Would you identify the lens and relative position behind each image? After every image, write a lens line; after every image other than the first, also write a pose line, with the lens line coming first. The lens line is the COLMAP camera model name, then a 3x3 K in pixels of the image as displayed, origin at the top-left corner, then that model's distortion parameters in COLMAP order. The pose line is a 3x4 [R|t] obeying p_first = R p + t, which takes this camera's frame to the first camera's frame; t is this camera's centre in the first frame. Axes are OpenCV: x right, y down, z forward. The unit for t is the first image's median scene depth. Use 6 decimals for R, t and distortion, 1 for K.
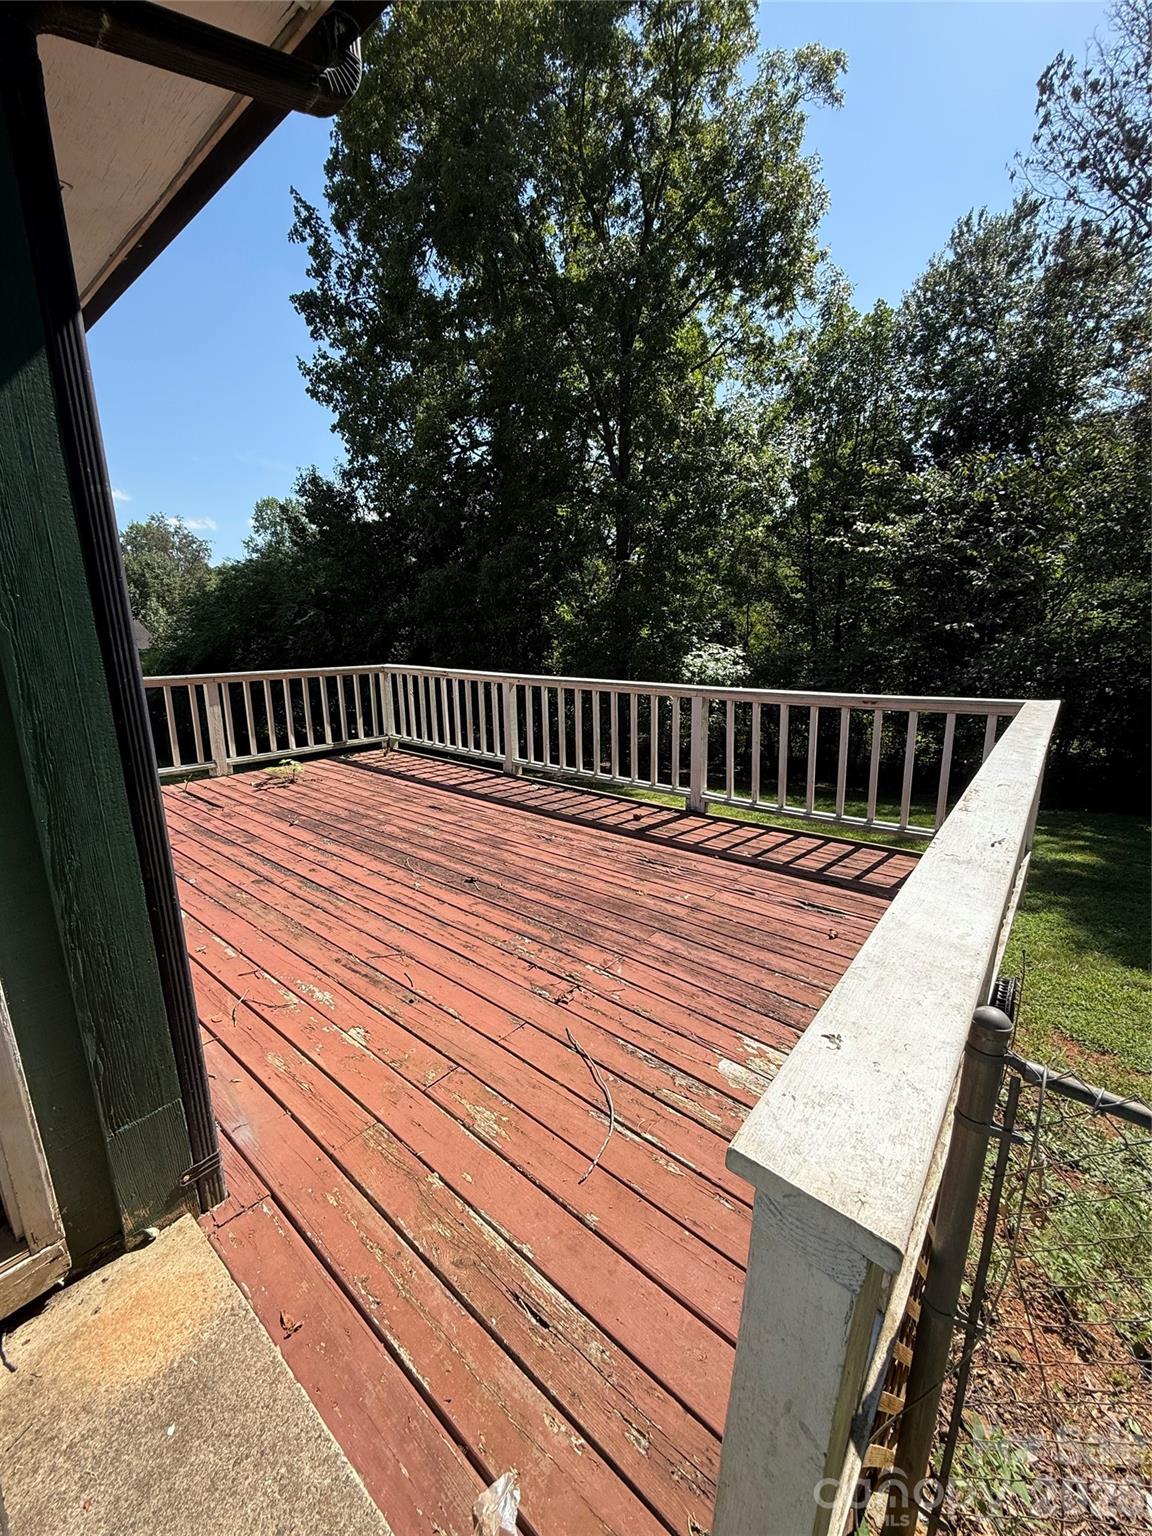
lens RADIAL K [[613.7, 0, 578.8], [0, 613.7, 761.4], [0, 0, 1]] dist [0.000183, 0.000268]
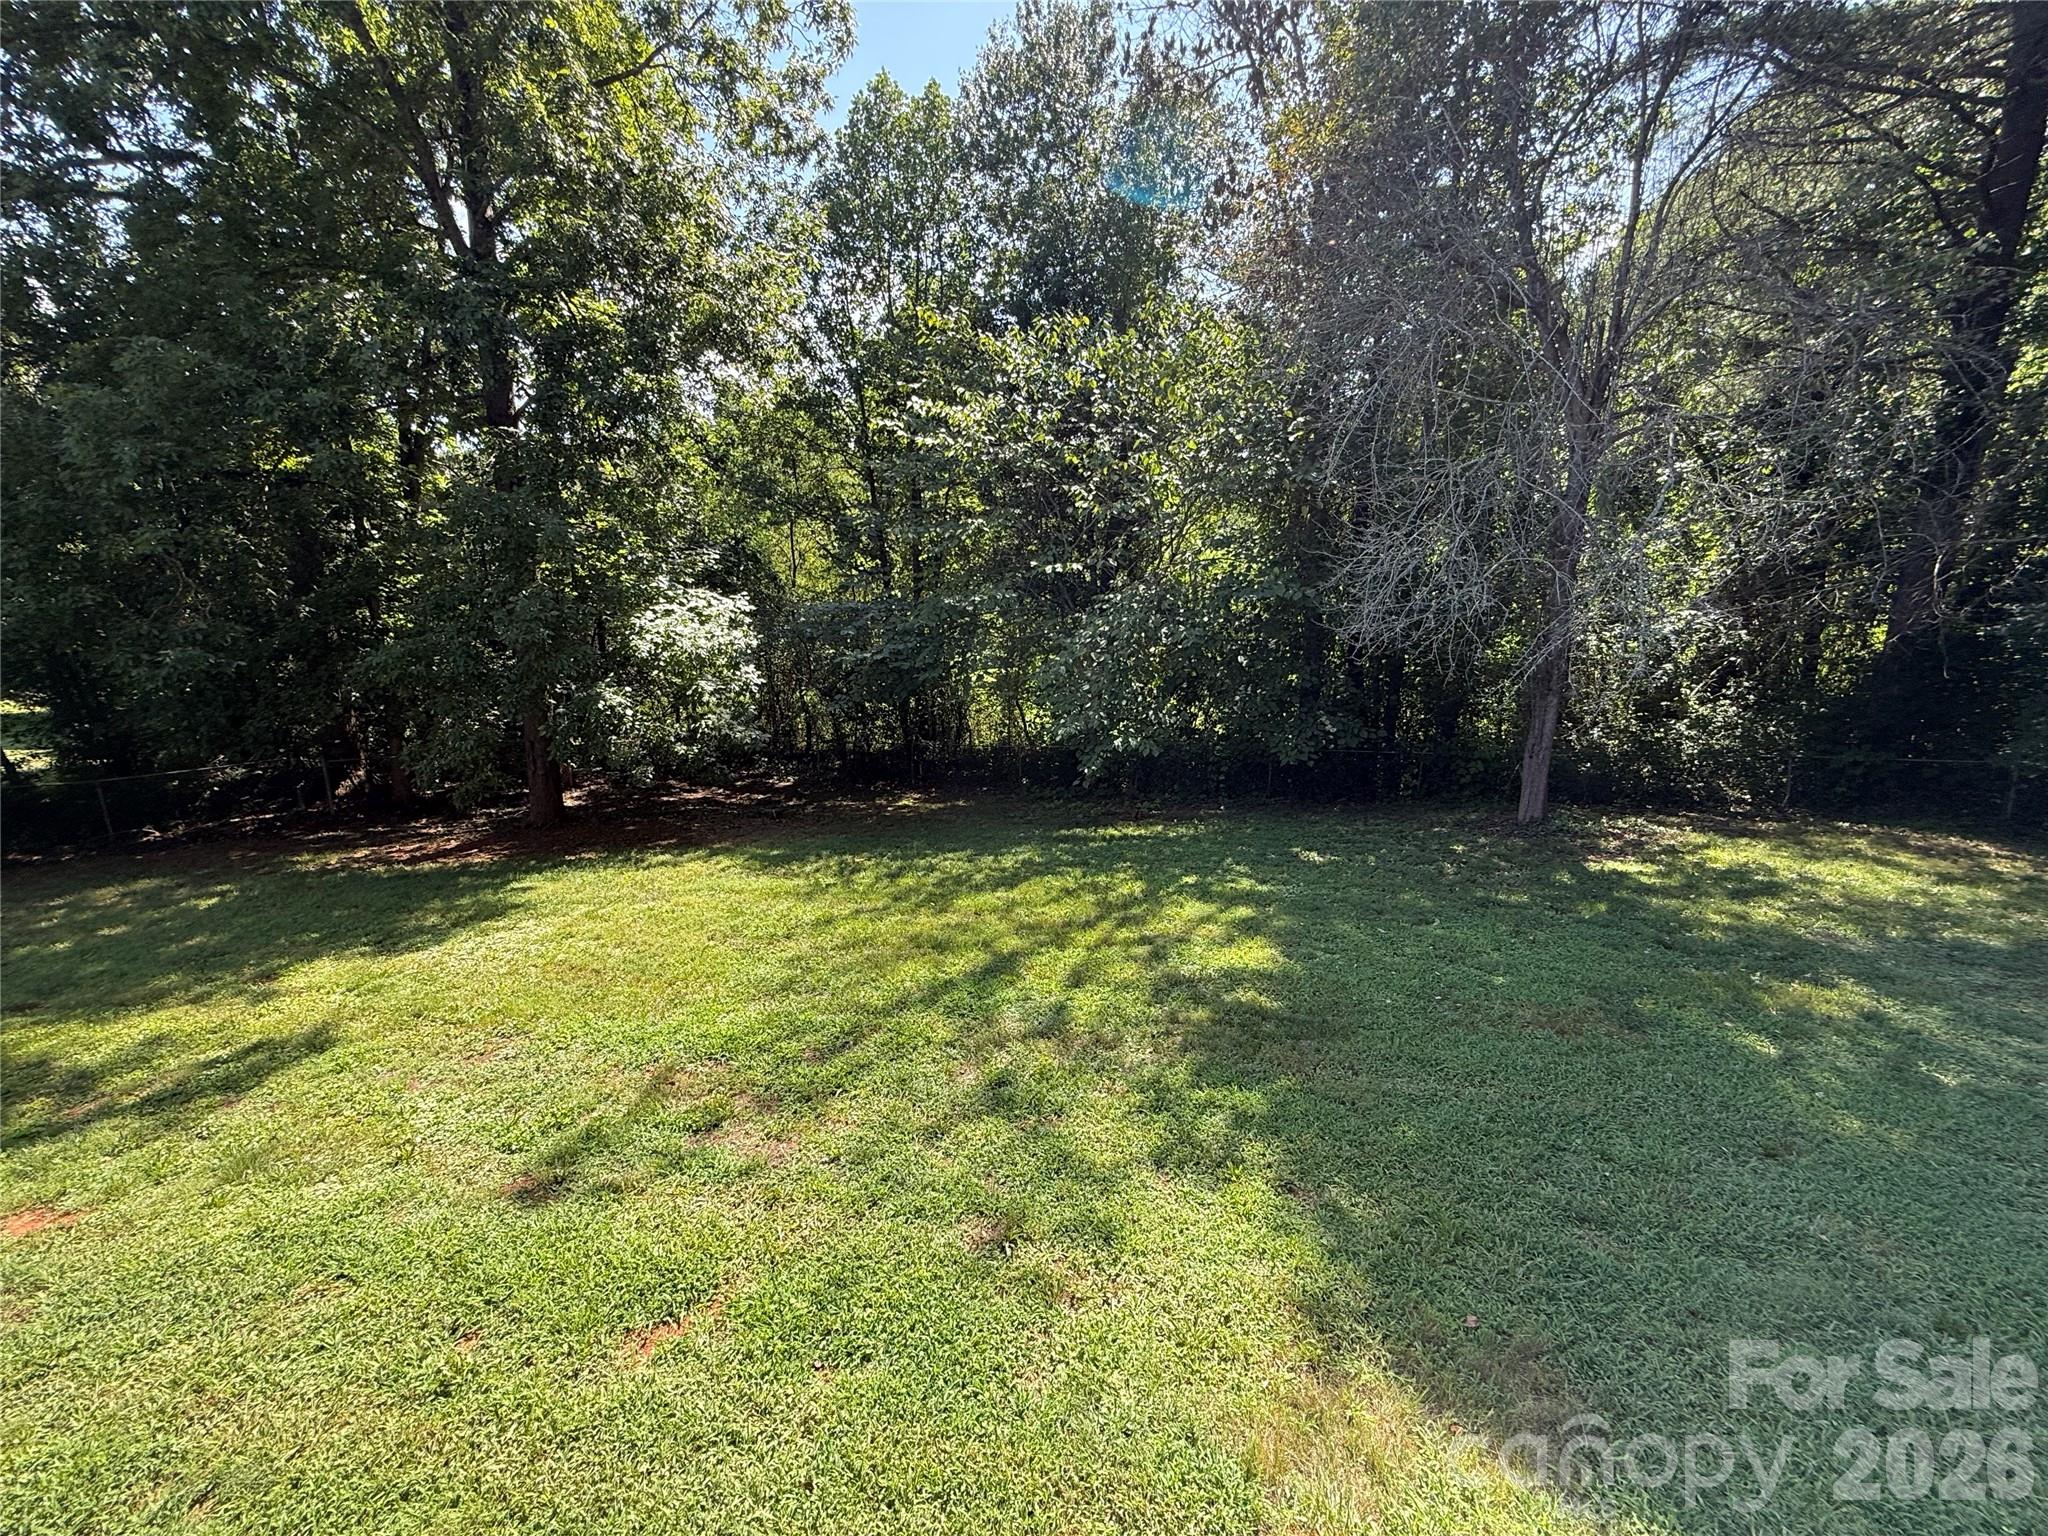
lens RADIAL K [[818.3, 0, 1023.0], [0, 818.3, 766.0], [0, 0, 1]] dist [0.000183, 0.000268]
pose [[0.883294, -0.094741, 0.459147, 0.120635], [0.077521, 0.995402, 0.056260, -0.047663], [-0.462366, -0.014101, 0.886577, 0.181151]]
